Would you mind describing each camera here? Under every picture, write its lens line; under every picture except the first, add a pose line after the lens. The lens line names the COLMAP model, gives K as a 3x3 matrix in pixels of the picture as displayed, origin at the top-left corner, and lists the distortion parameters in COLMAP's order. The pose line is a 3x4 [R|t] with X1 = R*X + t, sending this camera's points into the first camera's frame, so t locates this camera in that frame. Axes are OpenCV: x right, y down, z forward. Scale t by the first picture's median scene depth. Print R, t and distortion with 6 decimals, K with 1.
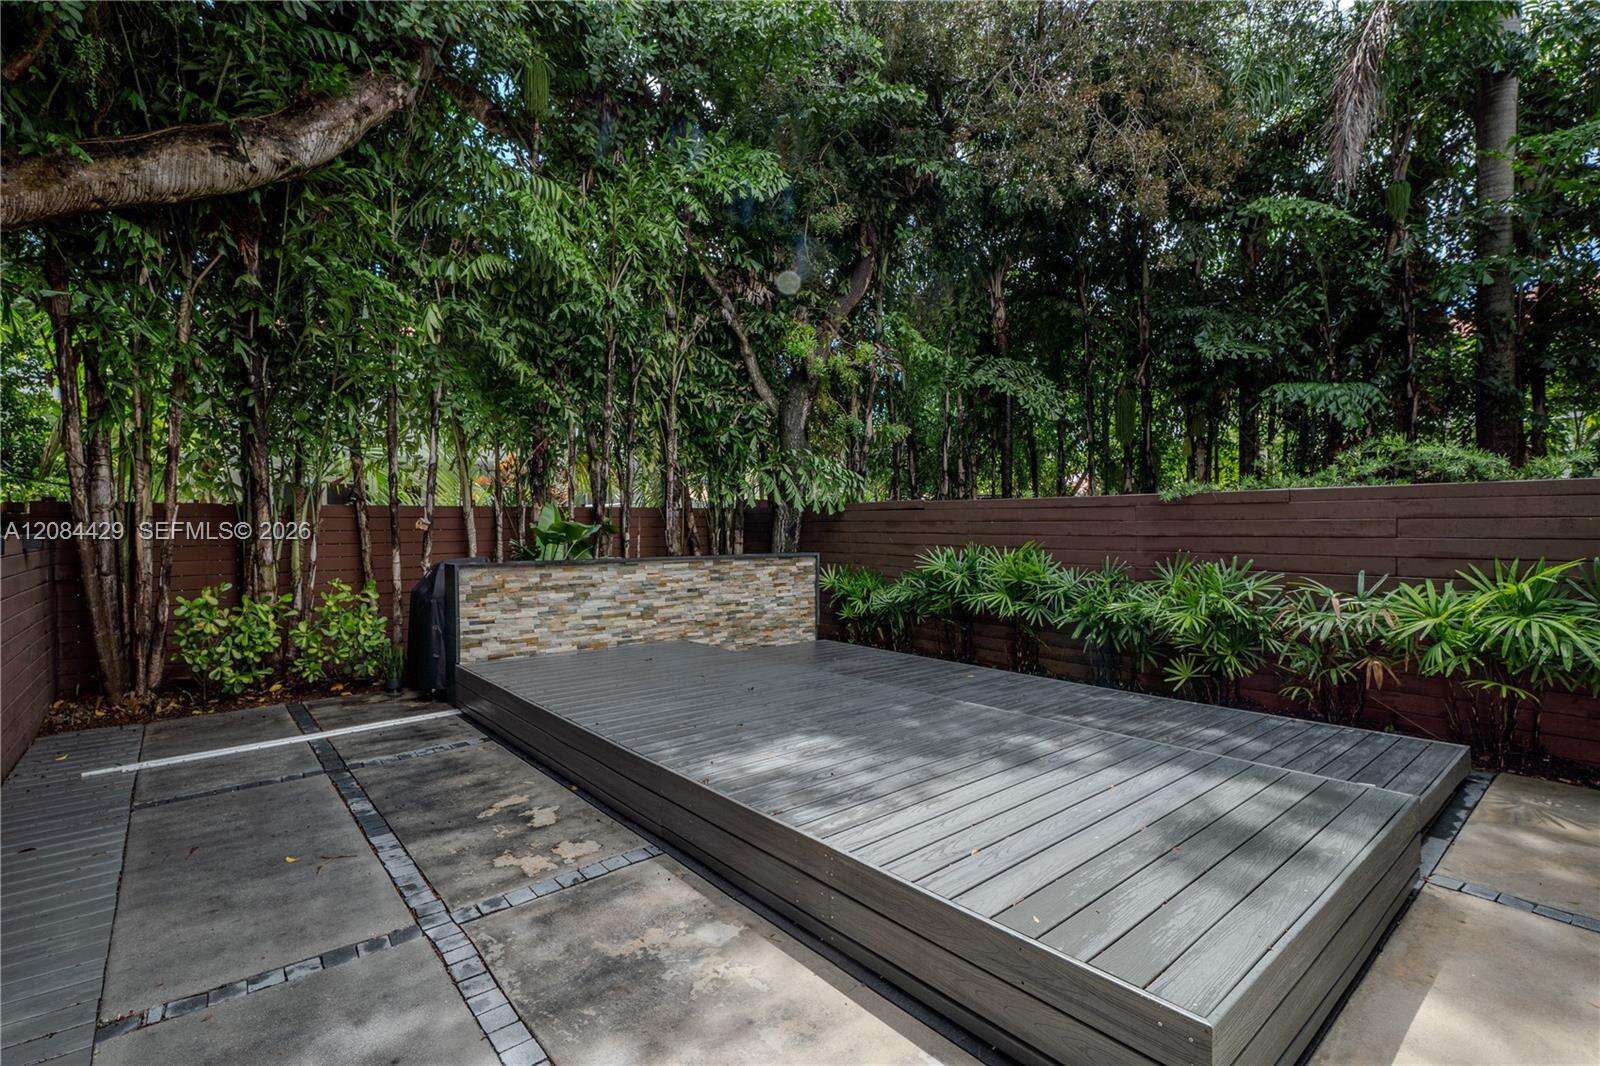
lens RADIAL K [[732.3, 0, 795.8], [0, 732.3, 528.6], [0, 0, 1]] dist [-0.001227, -0.000095]
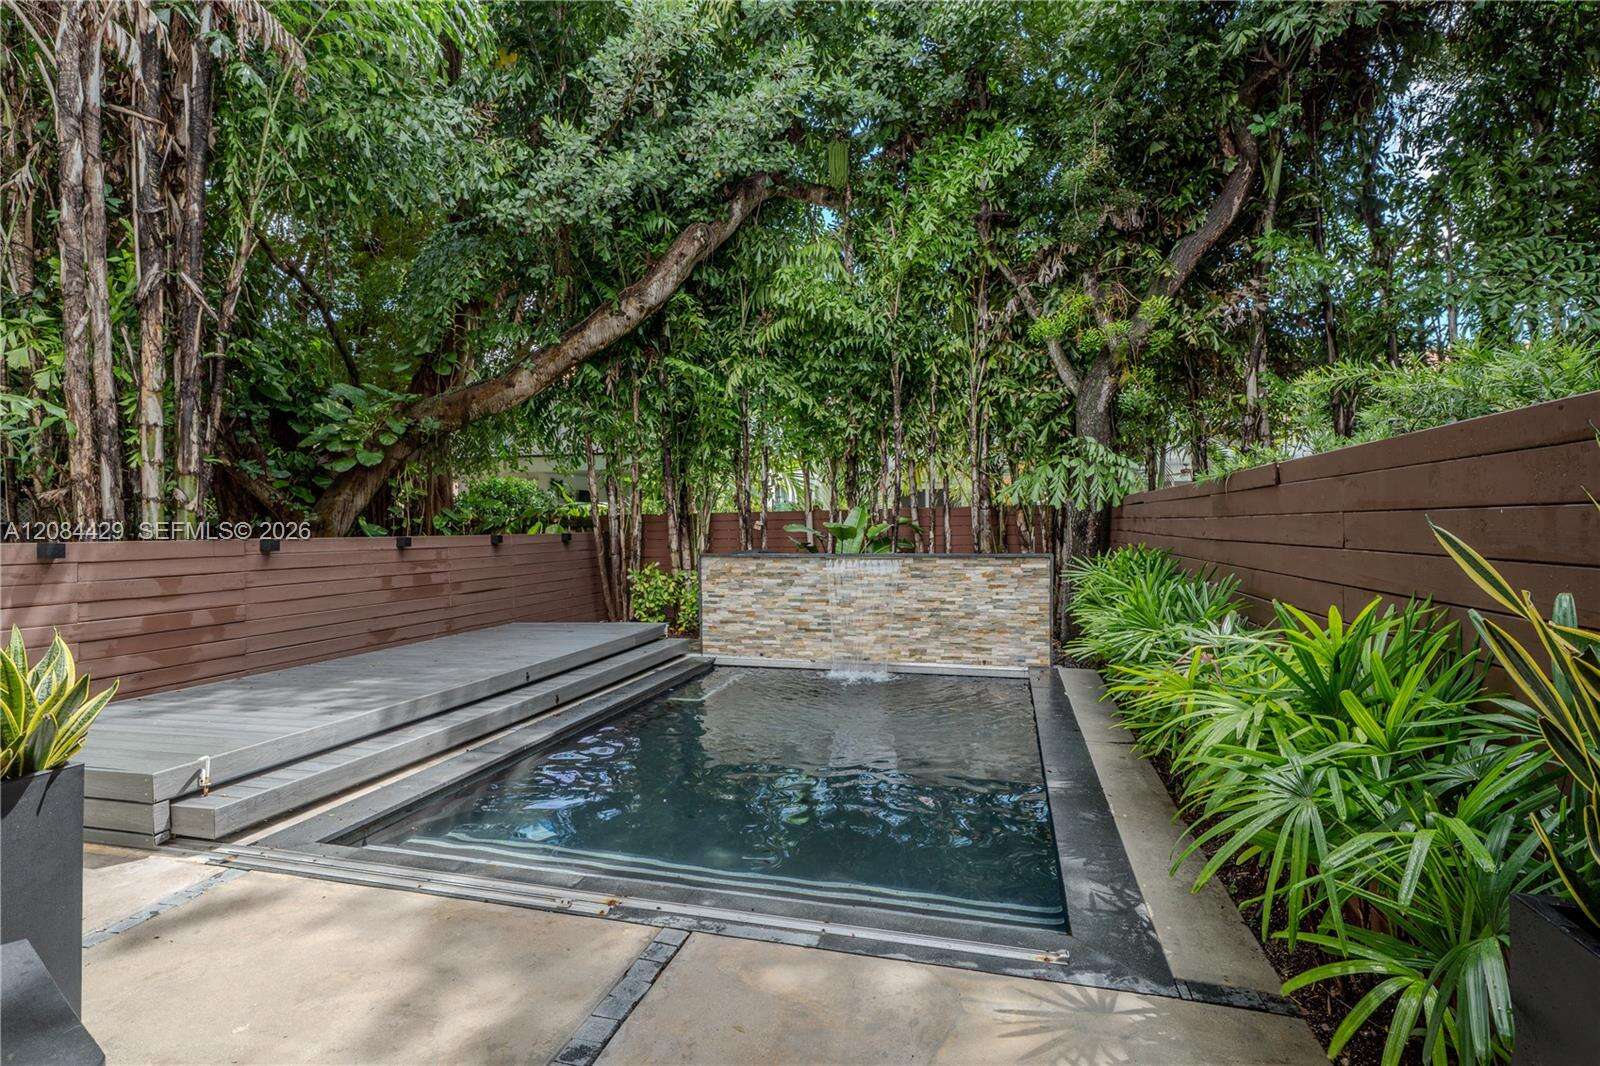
lens RADIAL K [[732.3, 0, 796.8], [0, 732.3, 532.6], [0, 0, 1]] dist [-0.001227, -0.000095]
pose [[0.566252, 0.001463, -0.824231, 0.682774], [0.007901, 0.999943, 0.007203, -0.002346], [0.824195, -0.010591, 0.566208, 0.276255]]
